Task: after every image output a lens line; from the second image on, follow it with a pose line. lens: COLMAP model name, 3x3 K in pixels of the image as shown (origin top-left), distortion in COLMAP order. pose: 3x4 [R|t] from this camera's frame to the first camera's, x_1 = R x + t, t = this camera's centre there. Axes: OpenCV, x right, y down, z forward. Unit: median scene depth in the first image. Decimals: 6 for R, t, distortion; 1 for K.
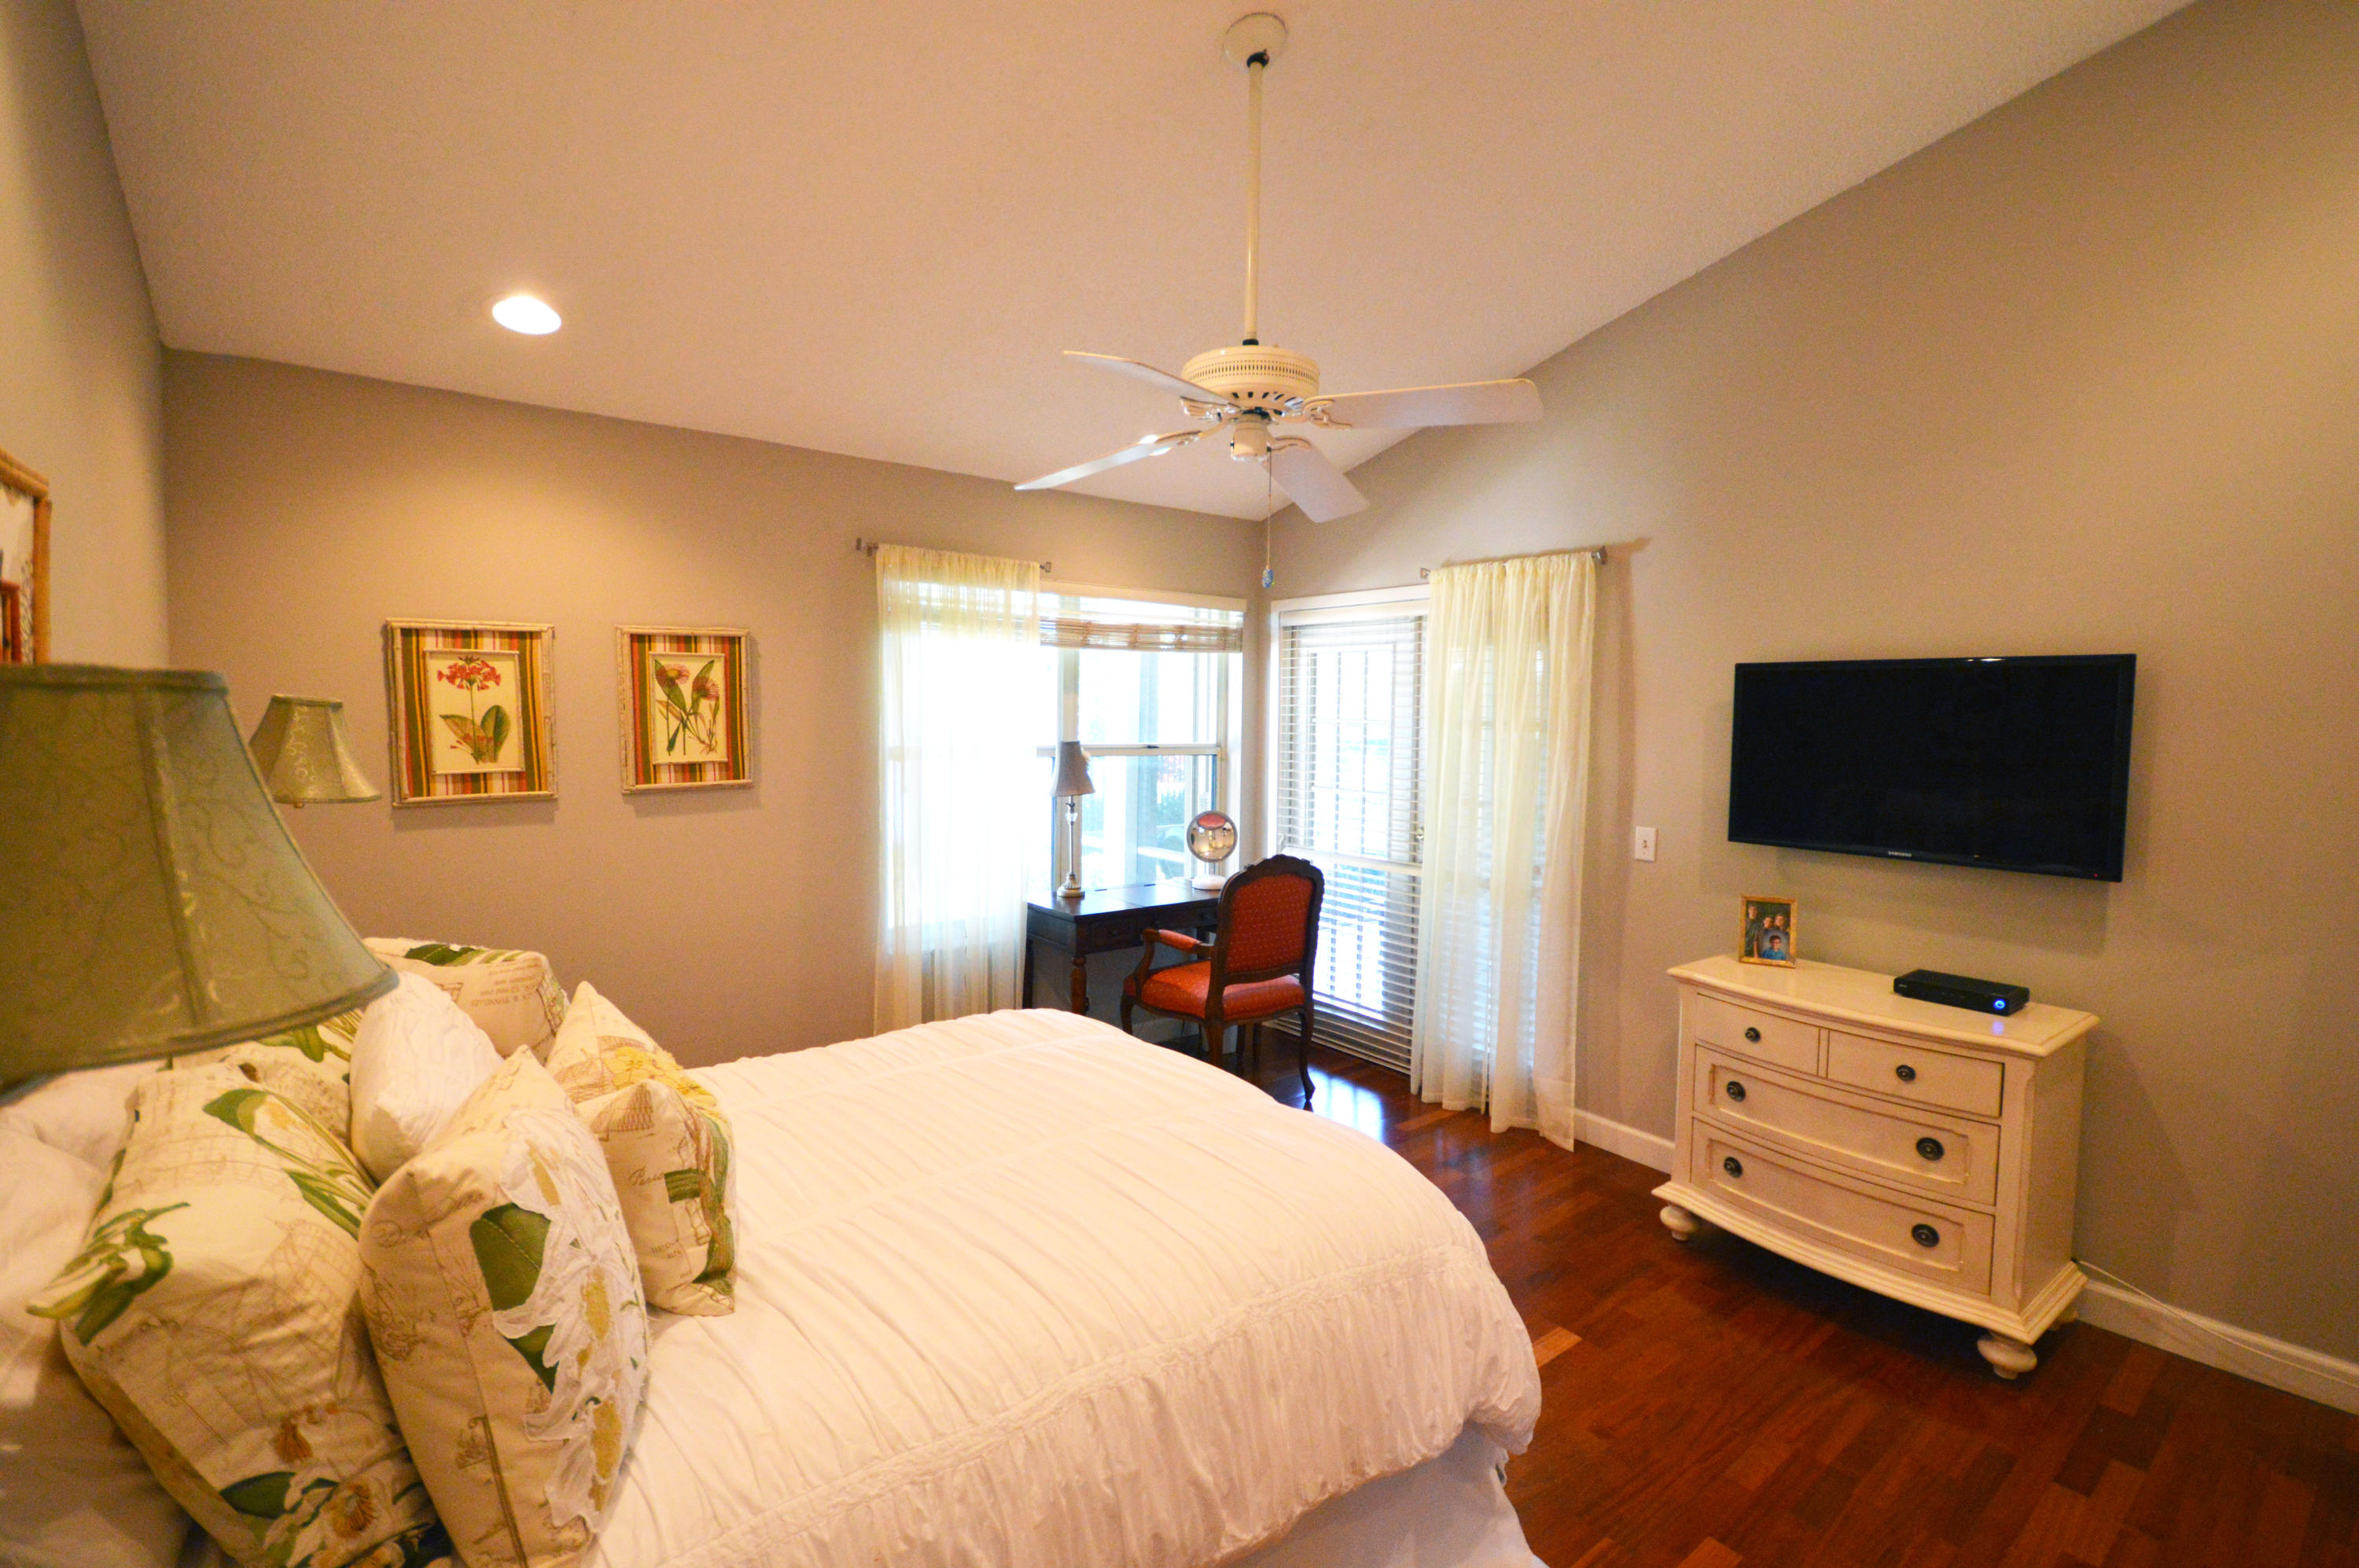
lens RADIAL K [[1069.0, 0, 1190.2], [0, 1069.0, 777.4], [0, 0, 1]] dist [0.000045, -0.004963]
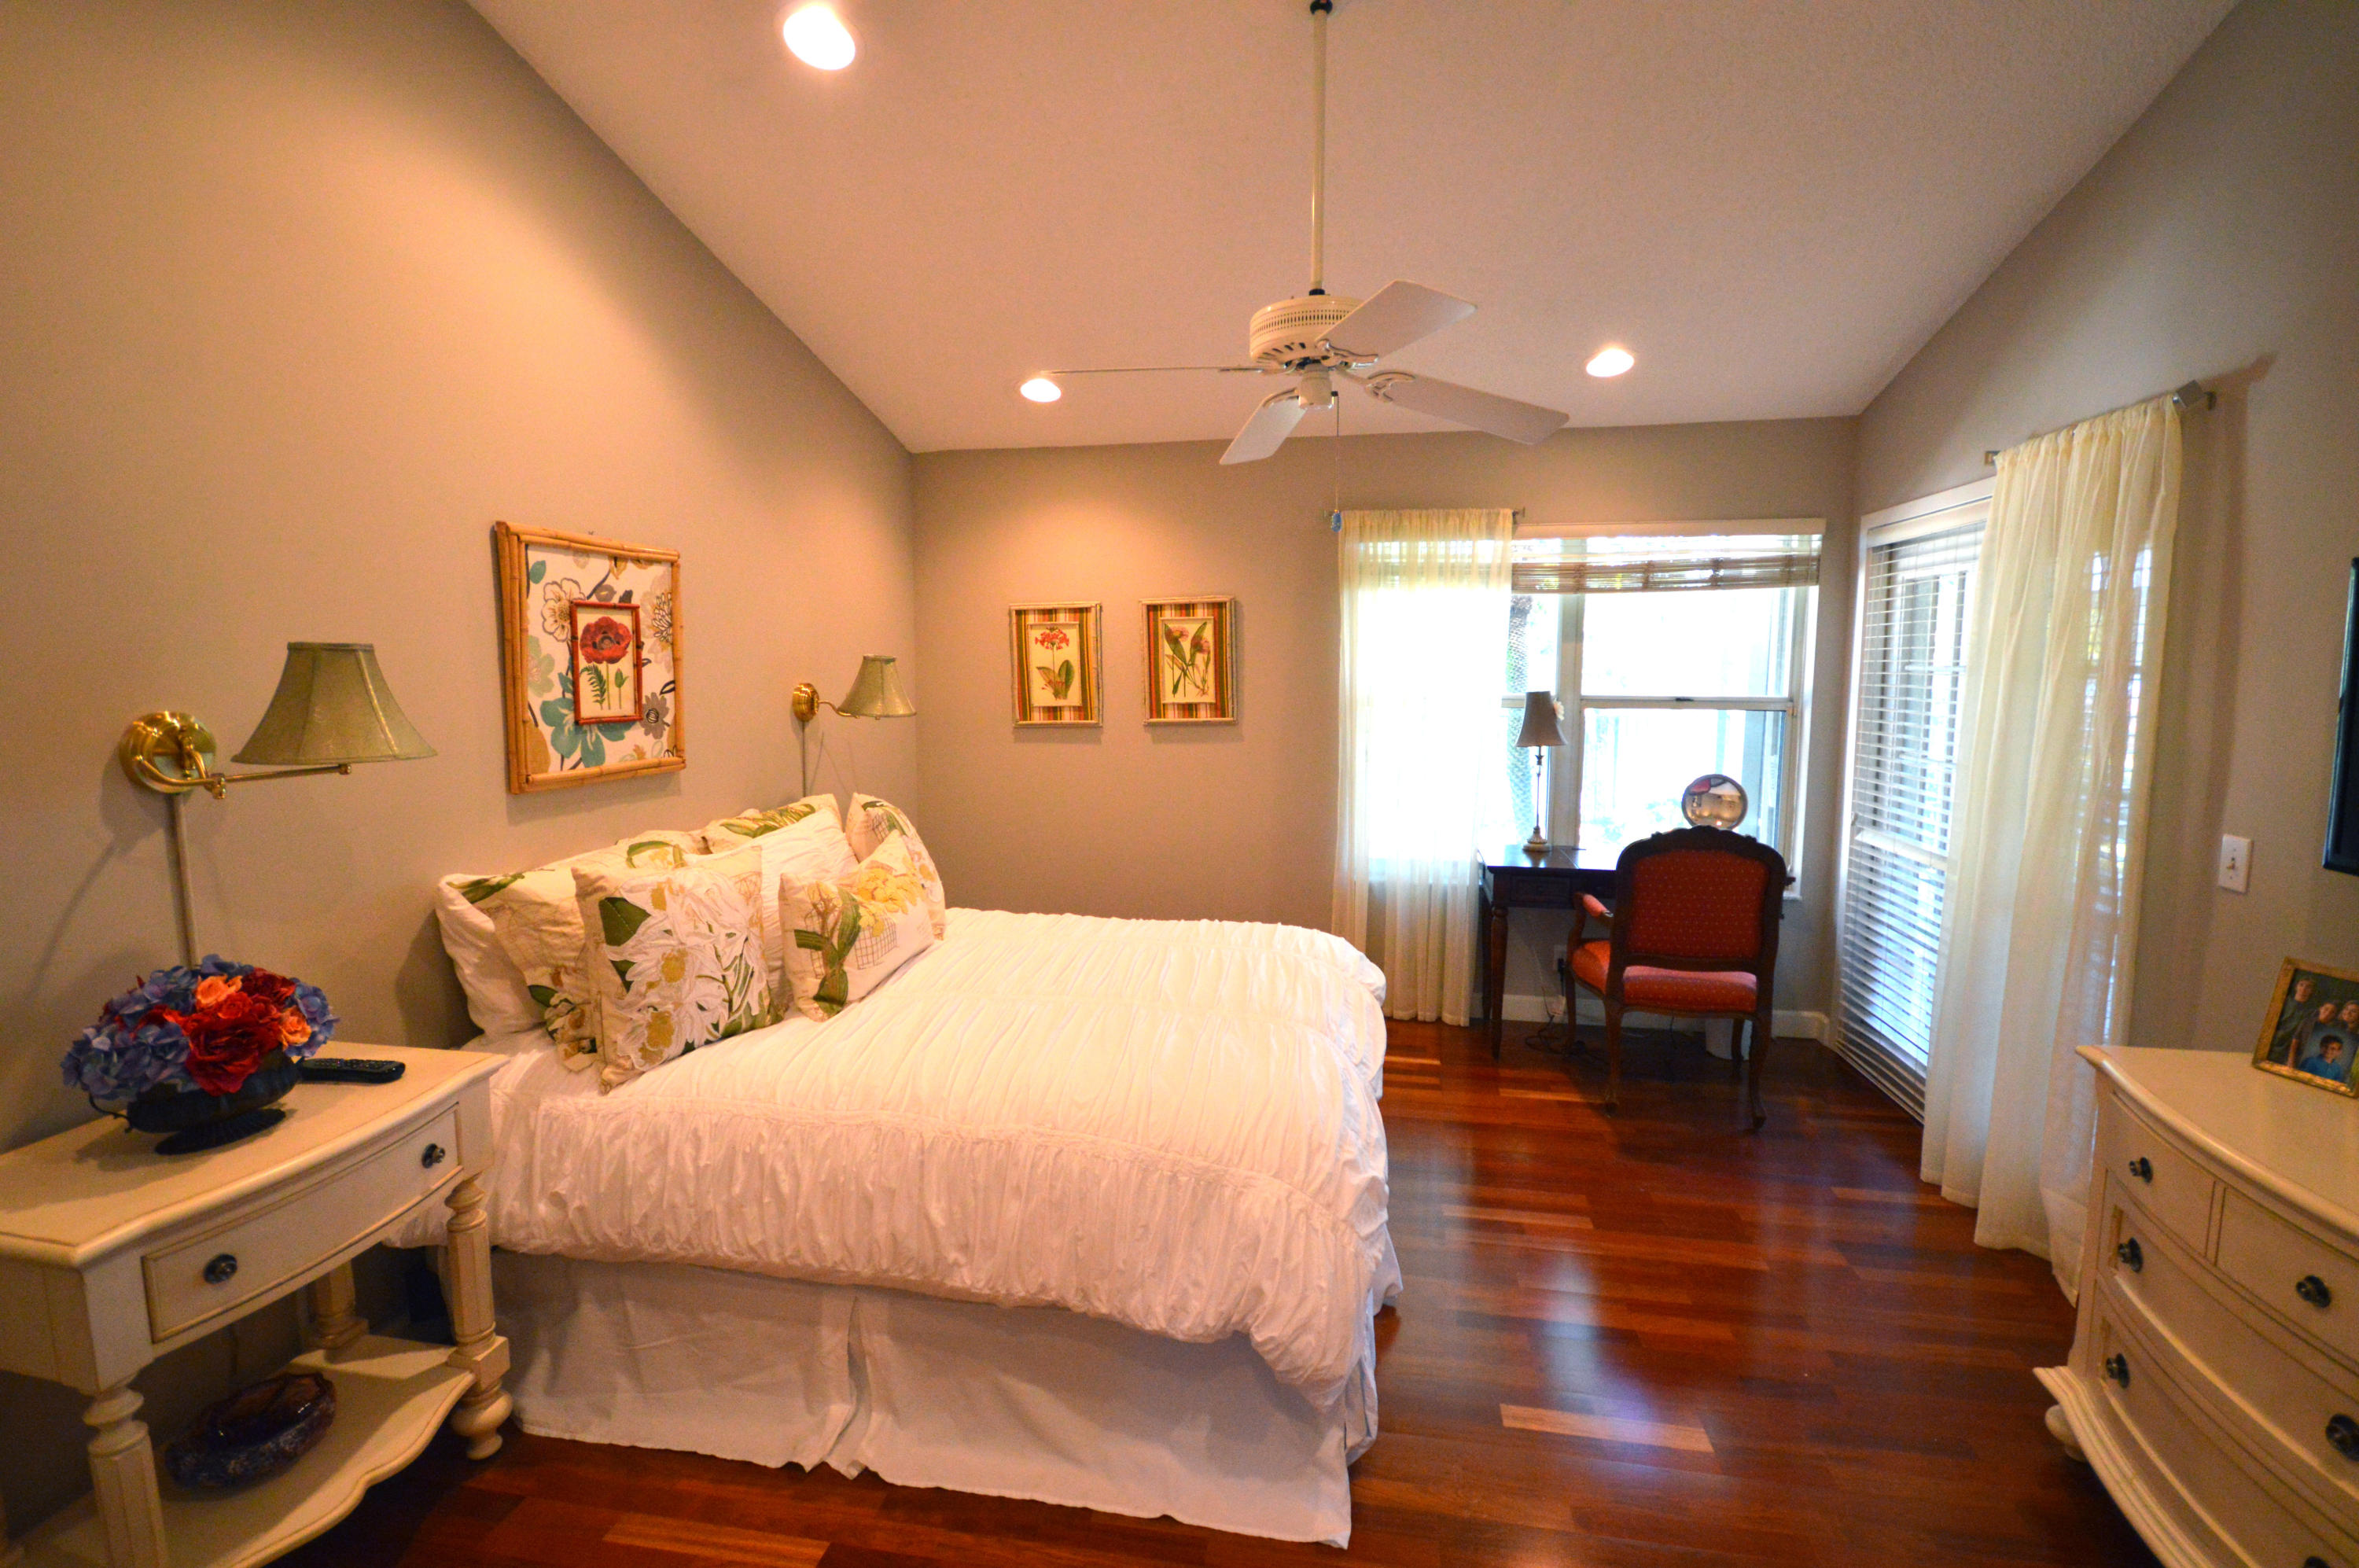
lens RADIAL K [[1069.0, 0, 1183.3], [0, 1069.0, 789.4], [0, 0, 1]] dist [0.000045, -0.004963]
pose [[0.653092, 0.077469, -0.753305, 0.510187], [-0.040088, 0.996896, 0.067765, 0.002822], [0.756216, -0.014058, 0.654171, 0.151660]]
